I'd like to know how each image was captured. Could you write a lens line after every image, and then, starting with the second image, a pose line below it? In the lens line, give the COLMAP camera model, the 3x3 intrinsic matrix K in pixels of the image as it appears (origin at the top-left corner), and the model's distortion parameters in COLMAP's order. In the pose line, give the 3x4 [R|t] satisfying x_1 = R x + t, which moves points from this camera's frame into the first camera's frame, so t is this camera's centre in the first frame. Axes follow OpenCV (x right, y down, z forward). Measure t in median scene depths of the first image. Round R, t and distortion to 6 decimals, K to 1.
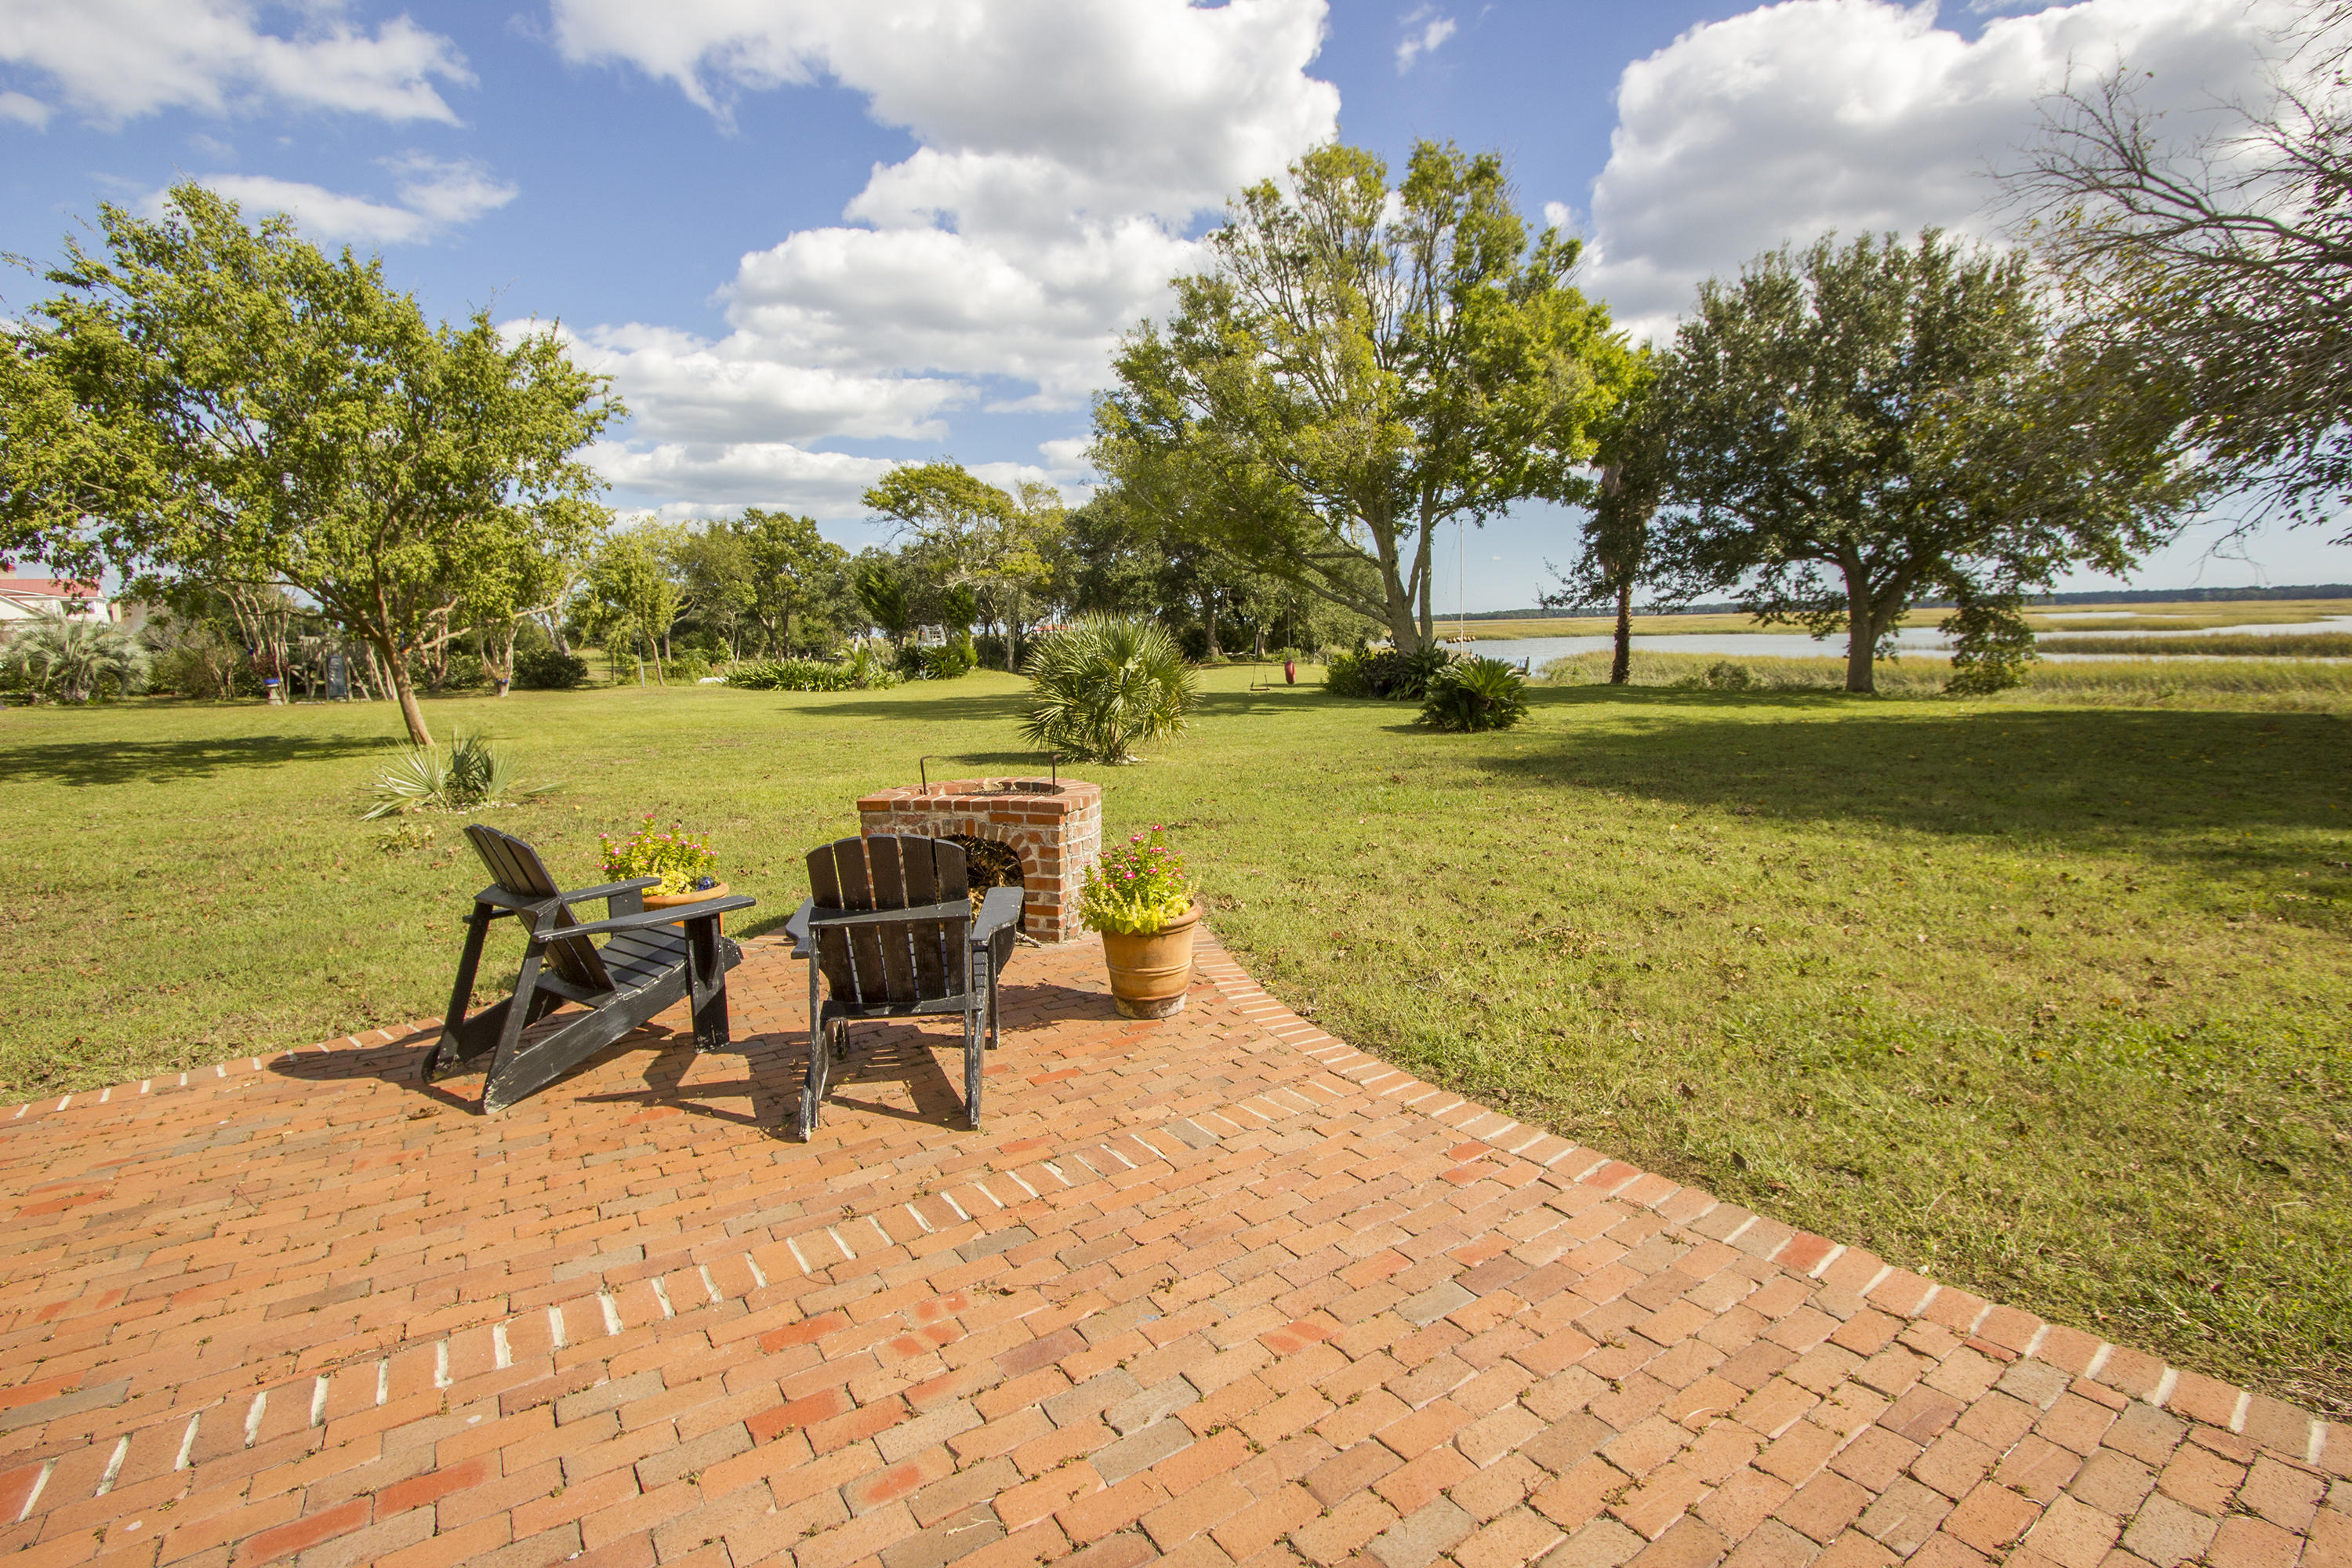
lens RADIAL K [[1077.6, 0, 1170.9], [0, 1077.6, 770.8], [0, 0, 1]] dist [-0.017791, 0.000377]
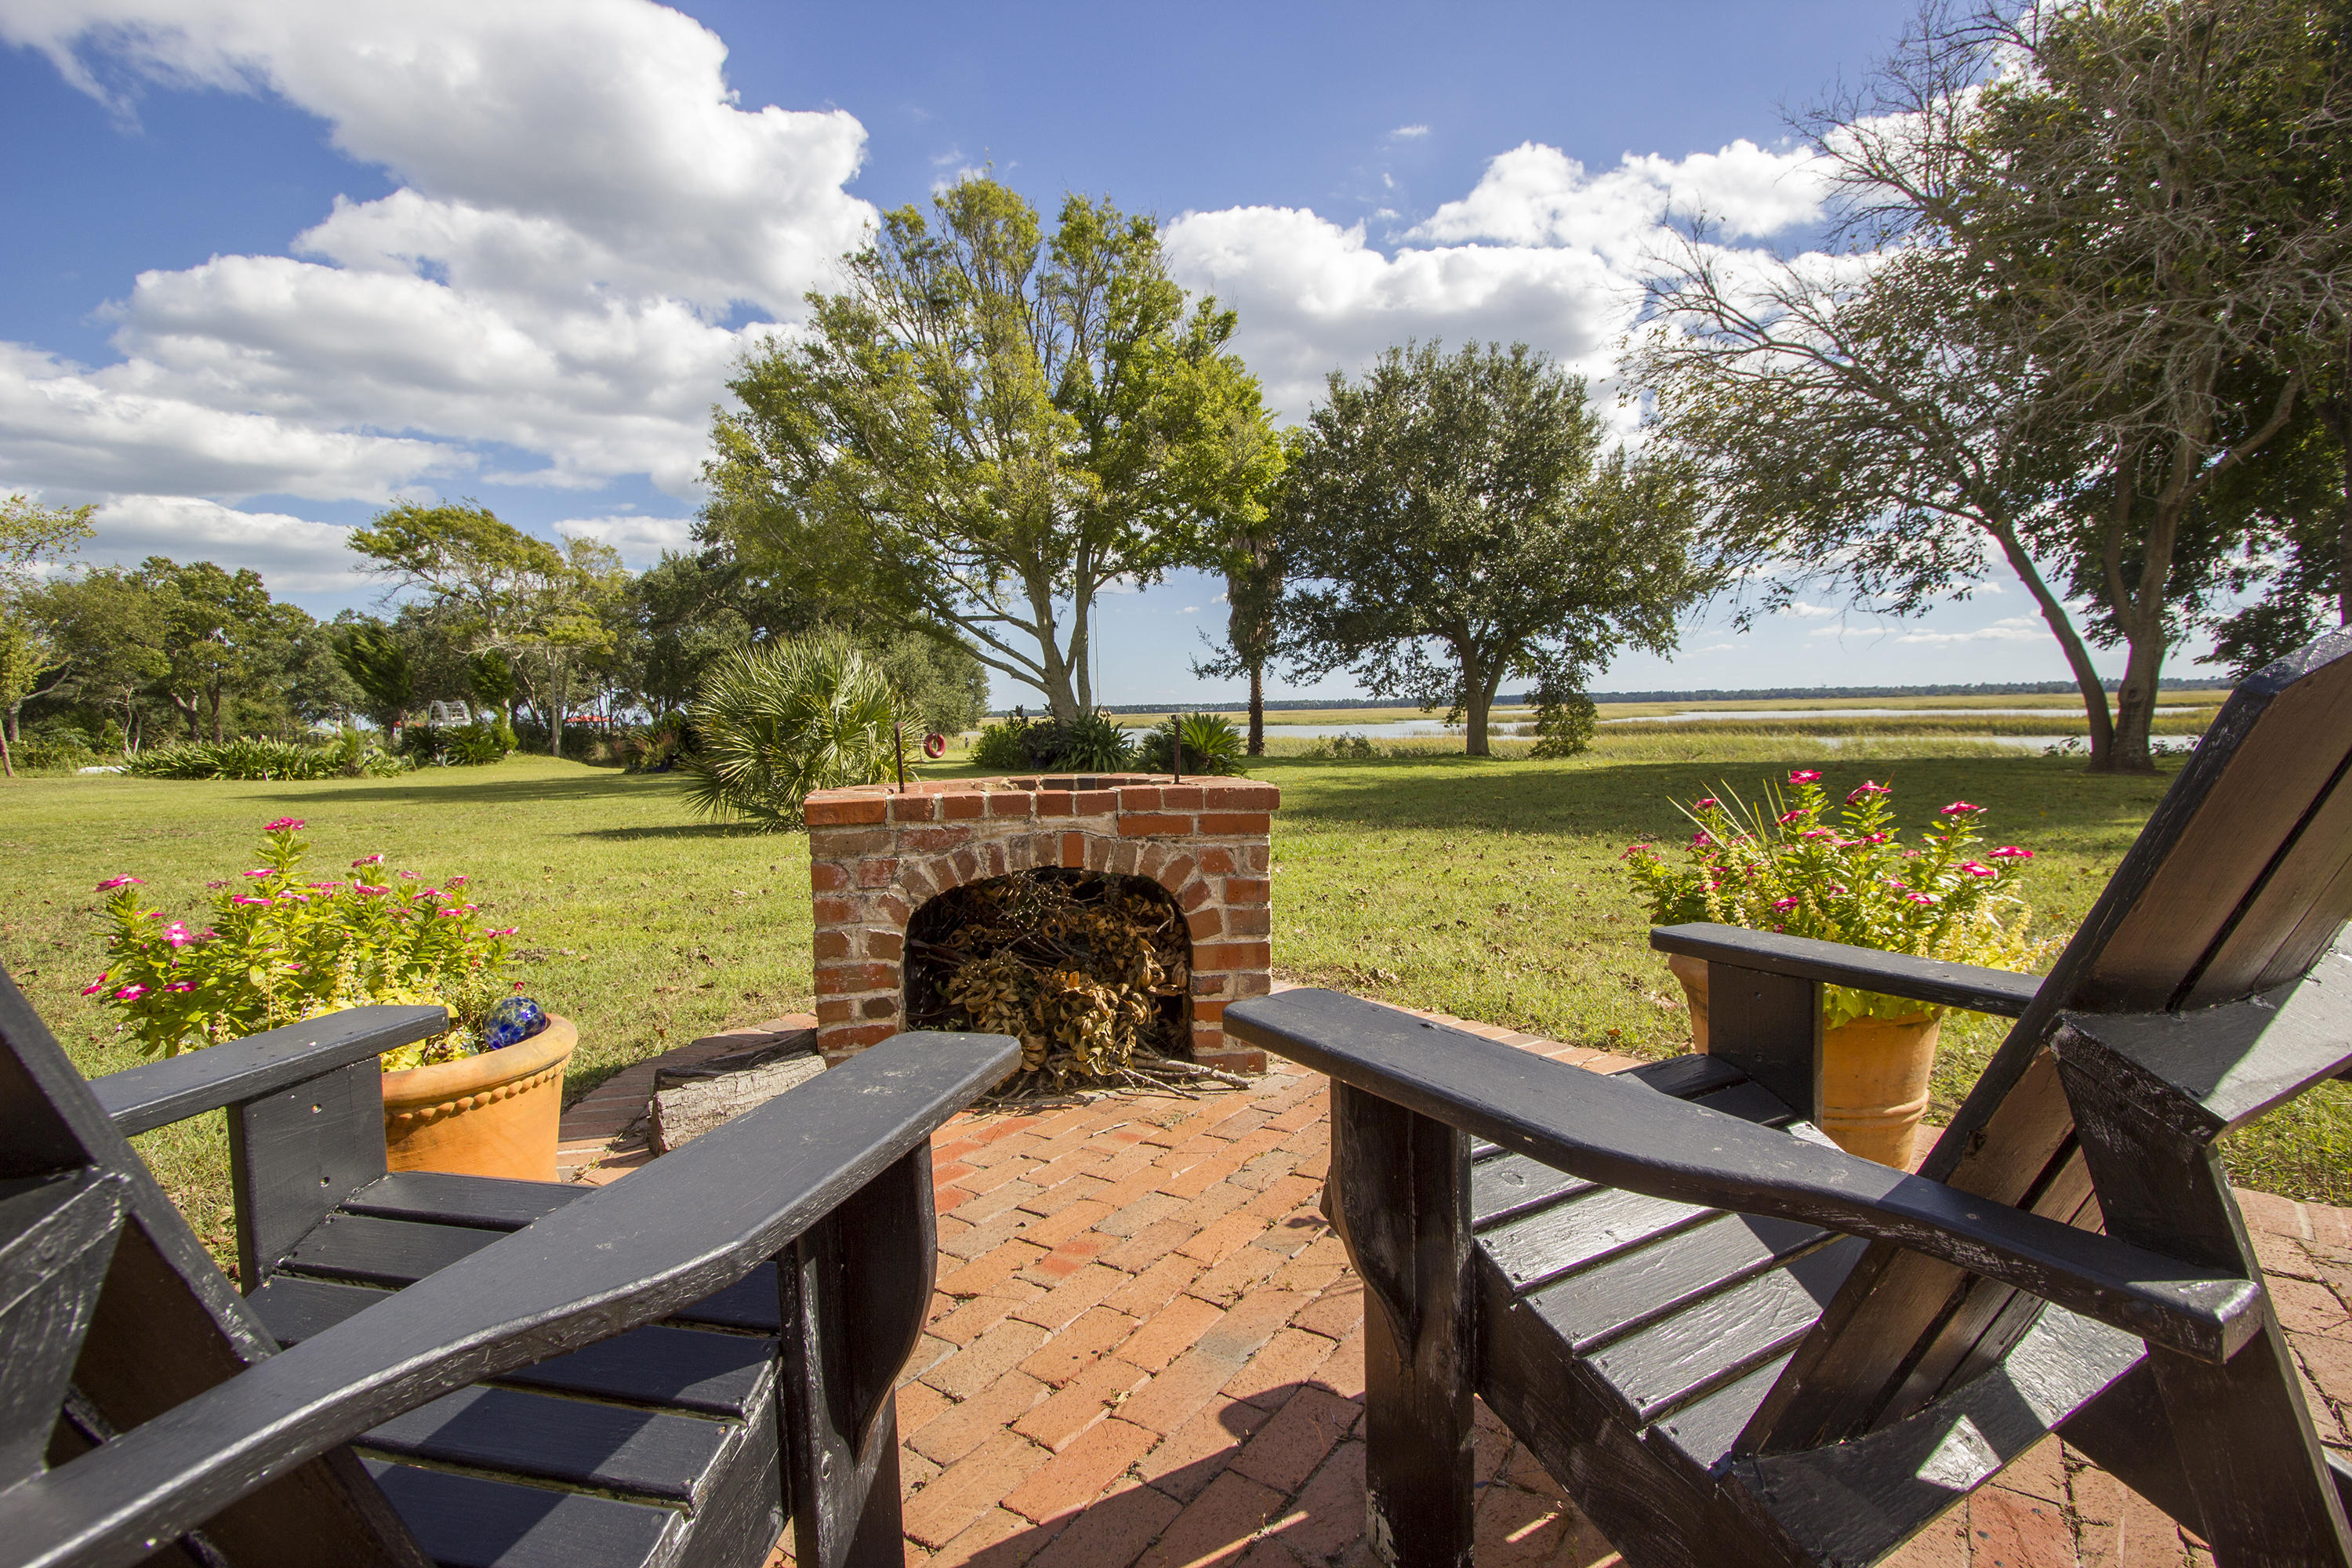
lens RADIAL K [[1077.6, 0, 1170.9], [0, 1077.6, 770.8], [0, 0, 1]] dist [-0.017791, 0.000377]
pose [[0.920820, -0.014866, 0.389704, -0.053499], [0.049941, 0.995541, -0.080027, 0.010138], [-0.386776, 0.093153, 0.917457, 0.090164]]
